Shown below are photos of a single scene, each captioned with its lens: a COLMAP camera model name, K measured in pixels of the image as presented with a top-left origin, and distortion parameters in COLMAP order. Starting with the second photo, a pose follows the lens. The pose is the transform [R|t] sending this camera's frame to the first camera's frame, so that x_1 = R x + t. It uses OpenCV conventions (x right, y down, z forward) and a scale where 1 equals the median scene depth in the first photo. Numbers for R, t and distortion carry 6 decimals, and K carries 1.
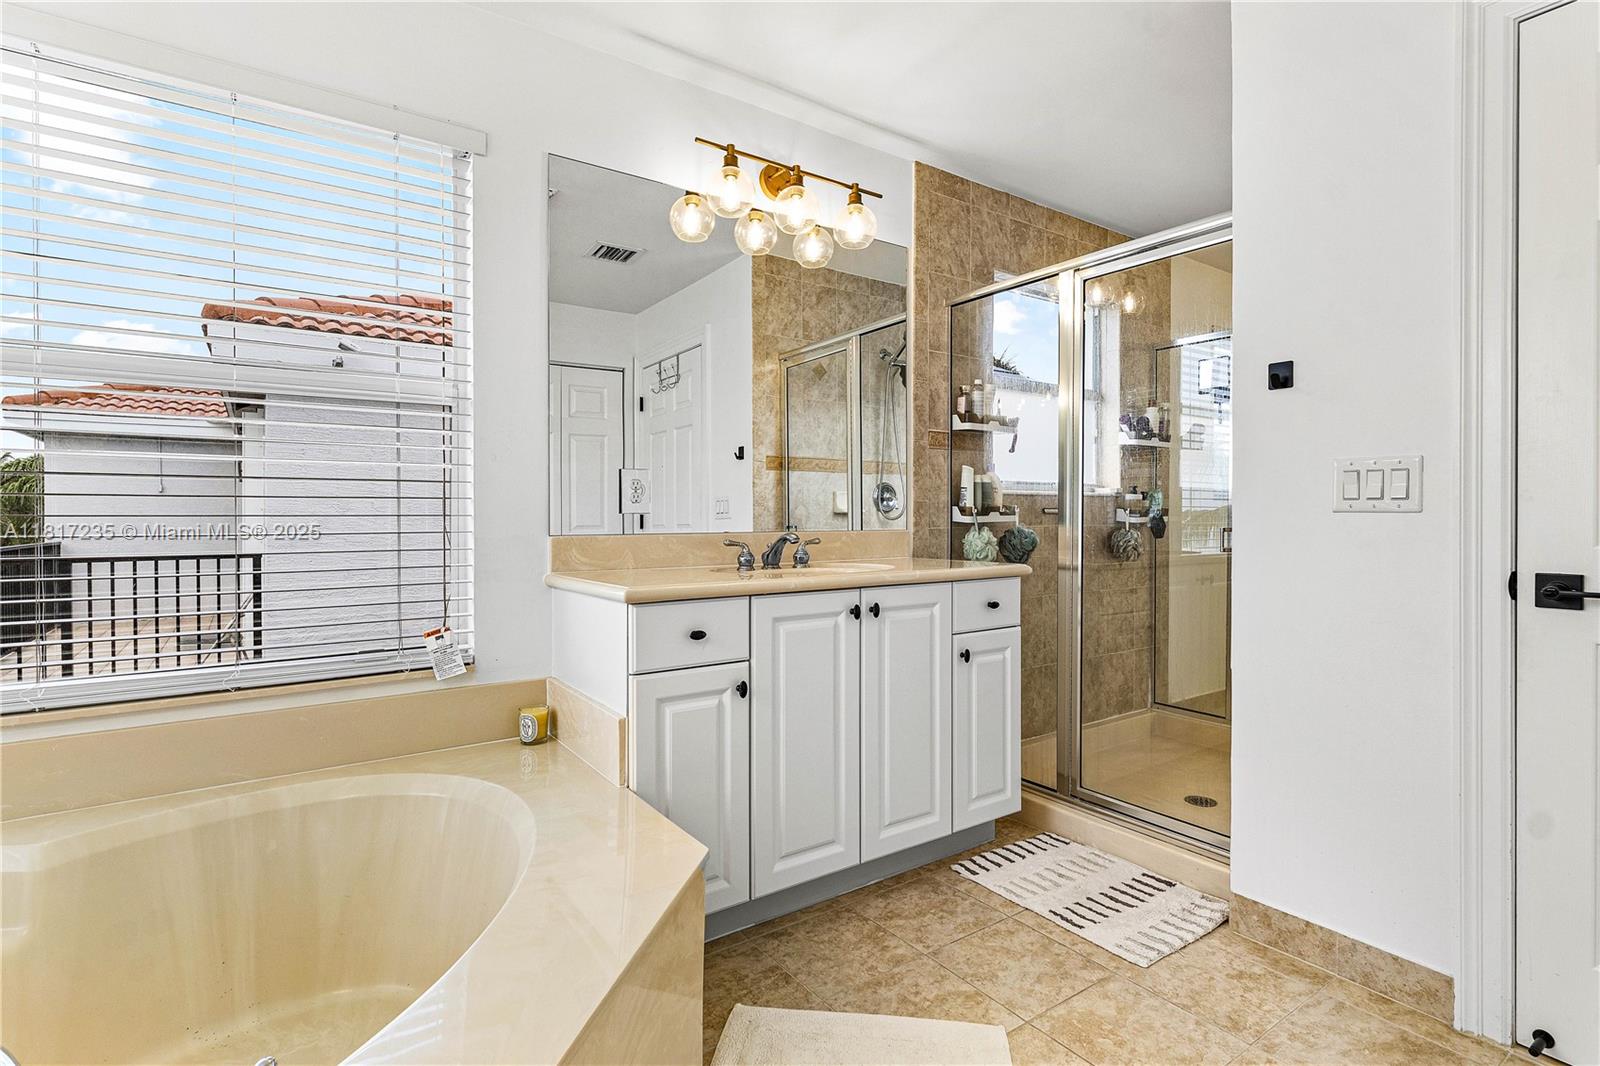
lens RADIAL K [[785.1, 0, 811.0], [0, 785.1, 515.2], [0, 0, 1]] dist [0.001946, -0.000261]
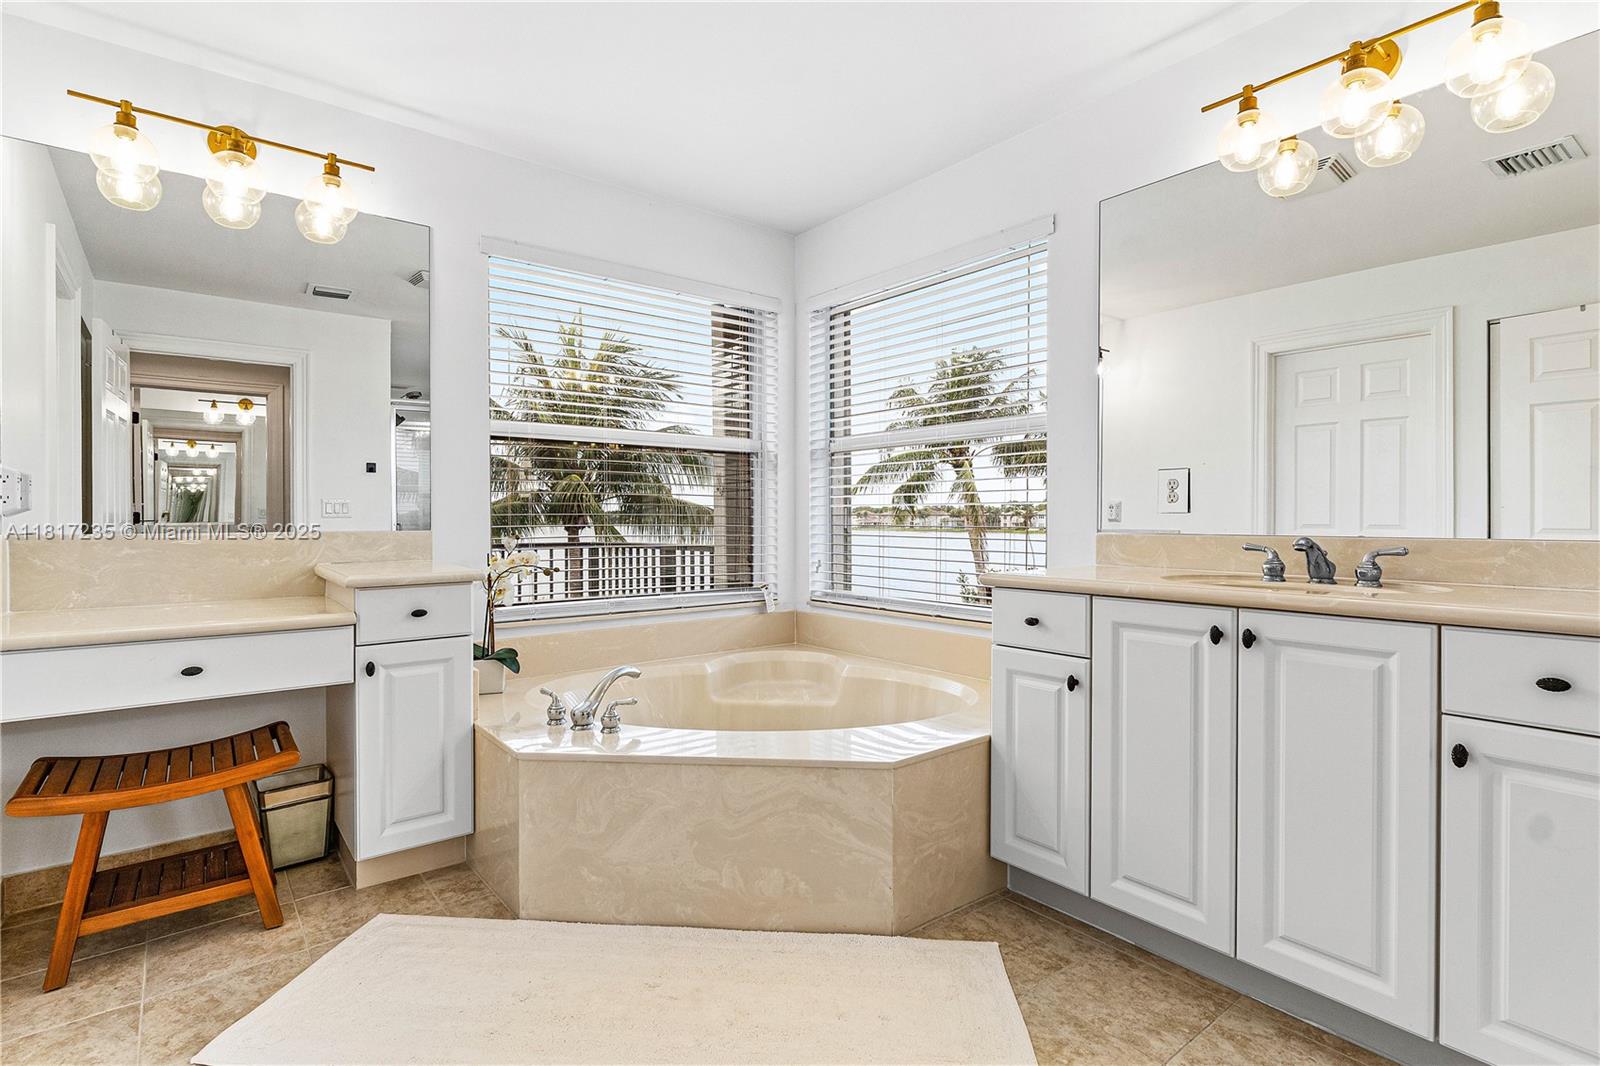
lens RADIAL K [[785.1, 0, 811.0], [0, 785.1, 515.2], [0, 0, 1]] dist [0.001946, -0.000261]
pose [[0.059445, 0.002071, -0.998229, 0.852139], [0.001434, 0.999997, 0.002160, -0.001548], [0.998231, -0.001560, 0.059441, 0.550834]]
